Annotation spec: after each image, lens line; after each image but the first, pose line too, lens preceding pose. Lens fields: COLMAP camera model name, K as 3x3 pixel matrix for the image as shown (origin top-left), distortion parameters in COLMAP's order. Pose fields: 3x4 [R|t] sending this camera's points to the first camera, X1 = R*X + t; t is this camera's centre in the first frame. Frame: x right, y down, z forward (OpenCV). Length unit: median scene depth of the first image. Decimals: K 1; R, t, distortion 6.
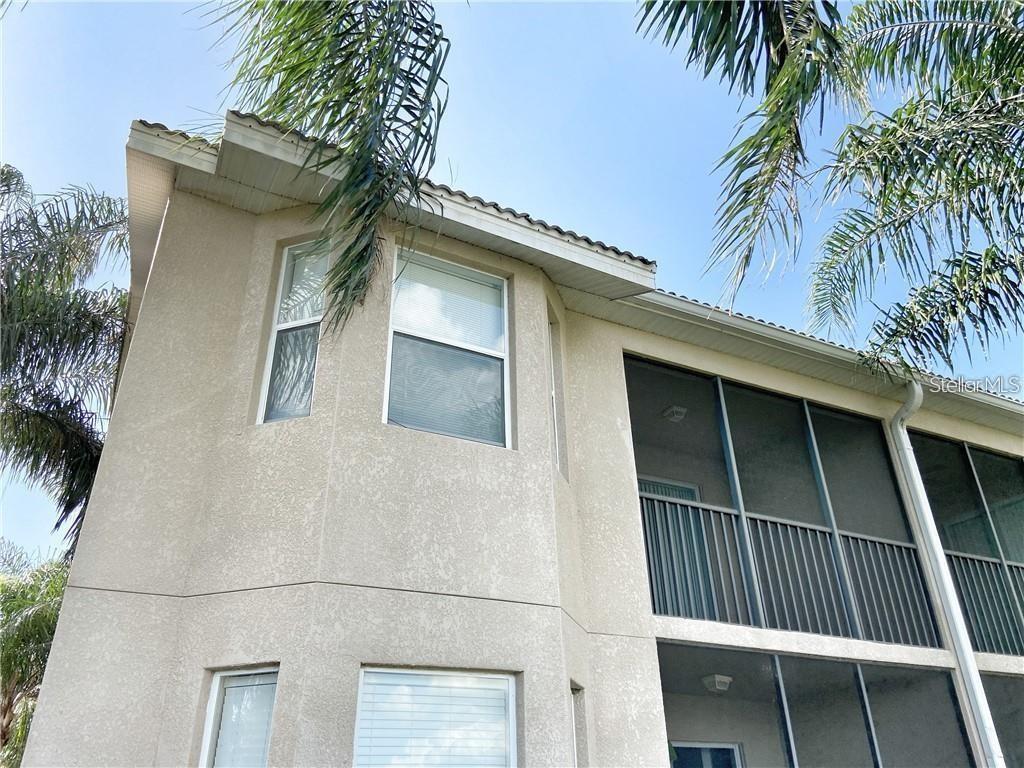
lens RADIAL K [[769.2, 0, 510.1], [0, 769.2, 380.8], [0, 0, 1]] dist [0.102389, -0.123979]
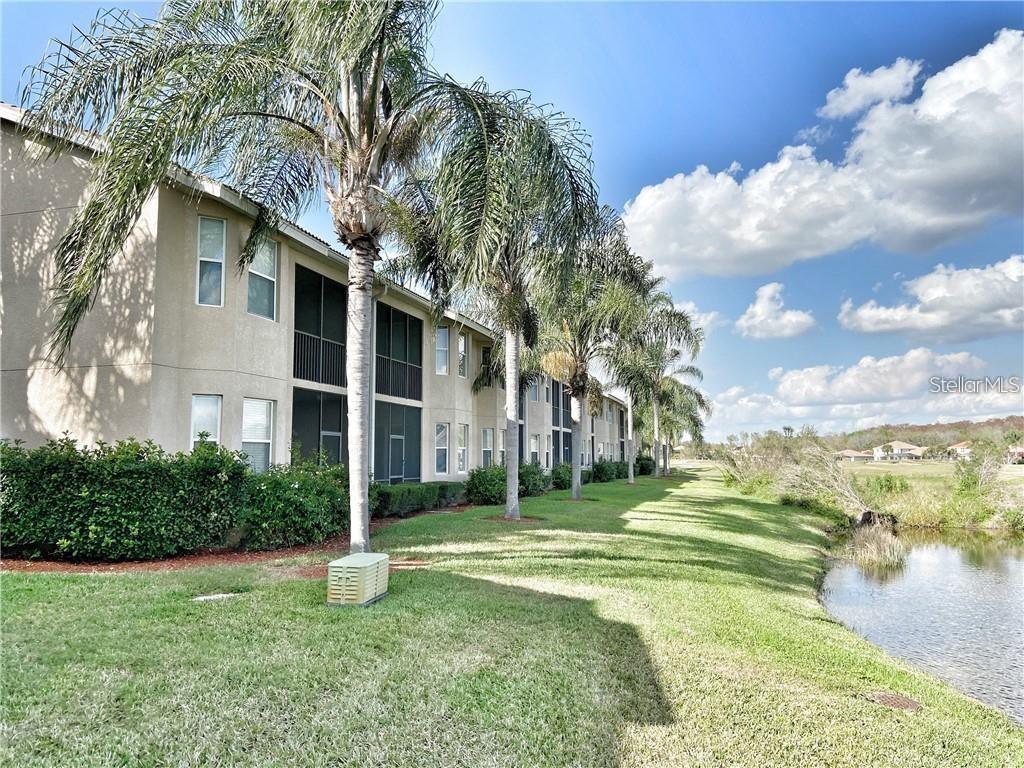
lens RADIAL K [[769.2, 0, 512.4], [0, 769.2, 383.3], [0, 0, 1]] dist [0.102389, -0.123979]
pose [[0.678989, 0.086421, 0.729045, -1.254271], [-0.368766, 0.898827, 0.236900, -0.593588], [-0.634812, -0.429699, 0.642162, -1.198062]]
